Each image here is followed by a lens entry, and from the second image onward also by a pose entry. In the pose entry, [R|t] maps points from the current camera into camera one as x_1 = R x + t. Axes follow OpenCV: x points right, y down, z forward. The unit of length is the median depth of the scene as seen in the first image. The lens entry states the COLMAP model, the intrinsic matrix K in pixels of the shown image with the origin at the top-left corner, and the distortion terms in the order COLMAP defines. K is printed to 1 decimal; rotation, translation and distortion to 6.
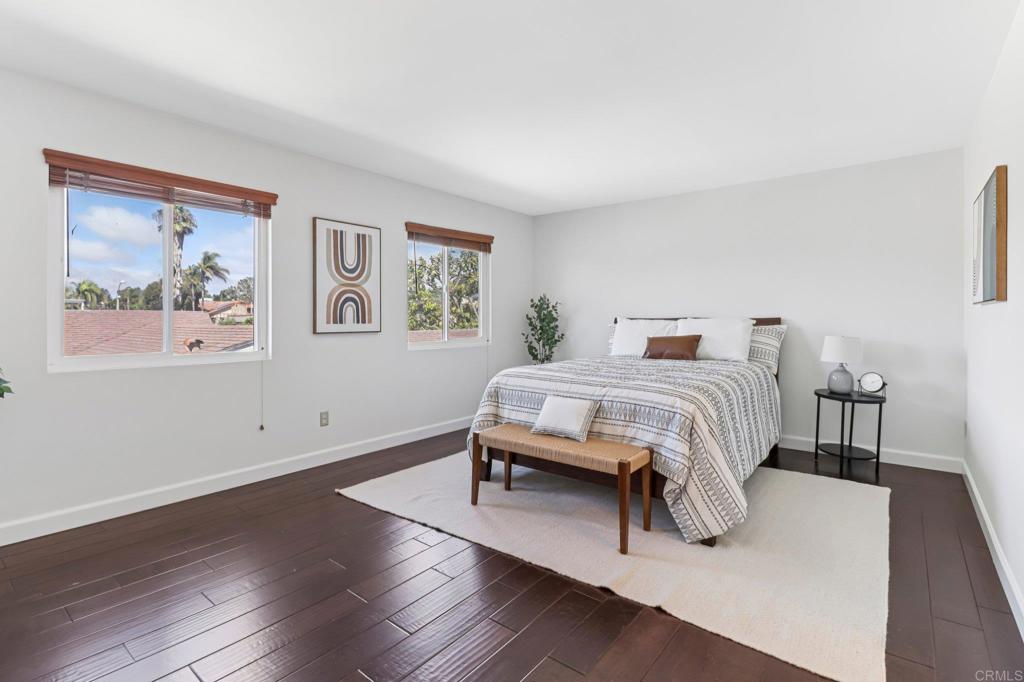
lens RADIAL K [[480.3, 0, 523.8], [0, 480.3, 324.9], [0, 0, 1]] dist [0.020095, -0.015514]
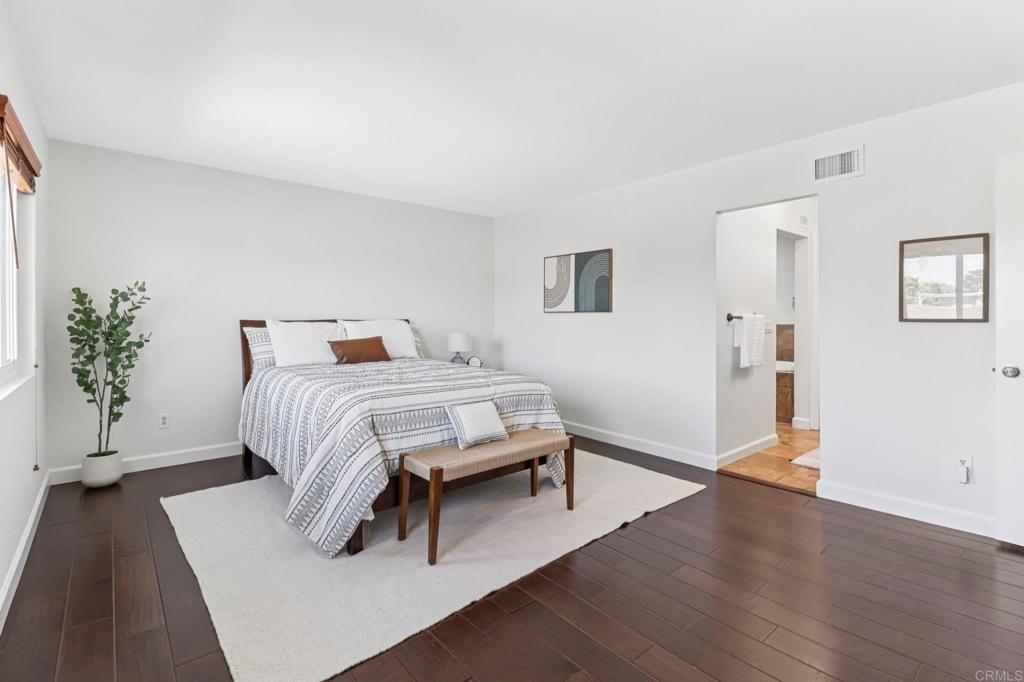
lens RADIAL K [[480.3, 0, 523.8], [0, 480.3, 324.9], [0, 0, 1]] dist [0.020095, -0.015514]
pose [[0.199249, -0.017263, 0.979797, -0.774262], [0.017486, 0.999748, 0.014059, -0.016602], [-0.979793, 0.014332, 0.199500, 0.655407]]
